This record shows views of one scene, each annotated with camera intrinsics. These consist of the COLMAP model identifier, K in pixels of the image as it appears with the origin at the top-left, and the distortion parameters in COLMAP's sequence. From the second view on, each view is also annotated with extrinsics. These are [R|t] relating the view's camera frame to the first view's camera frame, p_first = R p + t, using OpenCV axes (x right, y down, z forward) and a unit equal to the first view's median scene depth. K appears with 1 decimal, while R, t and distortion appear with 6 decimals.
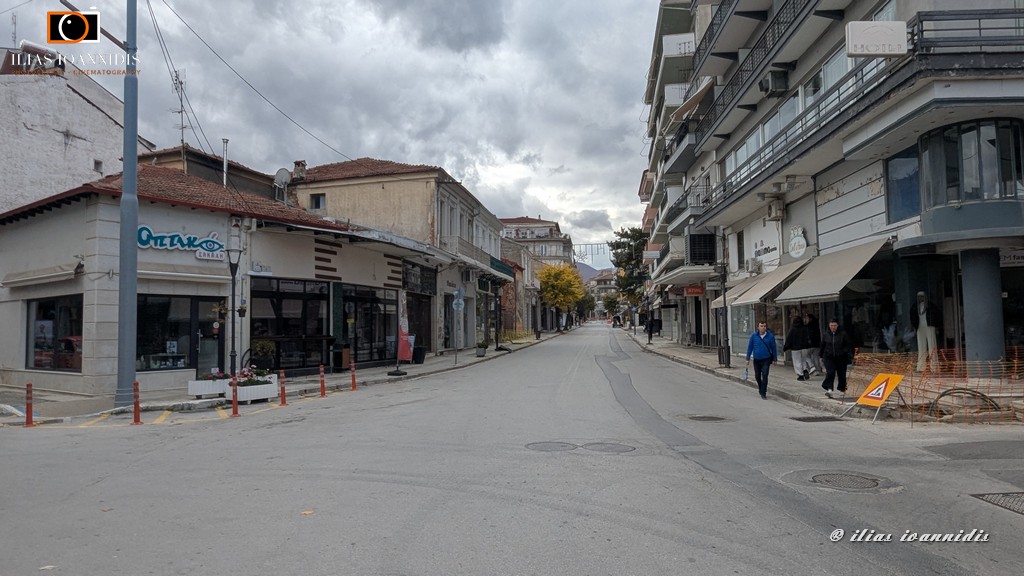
lens RADIAL K [[647.0, 0, 512.0], [0, 647.0, 288.0], [0, 0, 1]] dist [-0.002916, 0.002815]
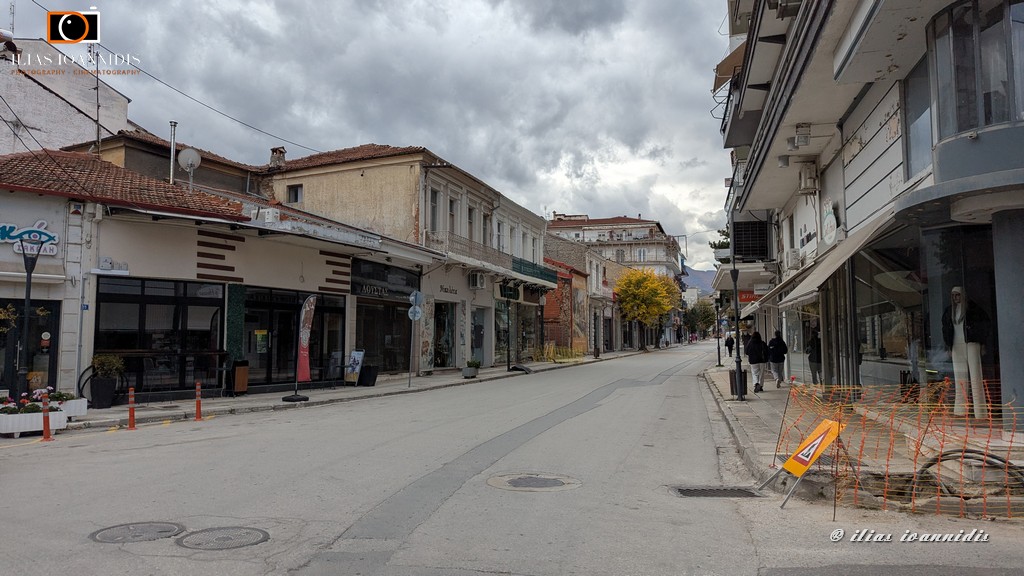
lens RADIAL K [[721.7, 0, 512.0], [0, 721.7, 288.0], [0, 0, 1]] dist [0.099390, -0.113357]
pose [[0.984462, -0.004468, -0.175543, 0.148286], [0.001323, 0.999837, -0.018027, 0.008202], [0.175595, 0.017514, 0.984307, 0.102618]]
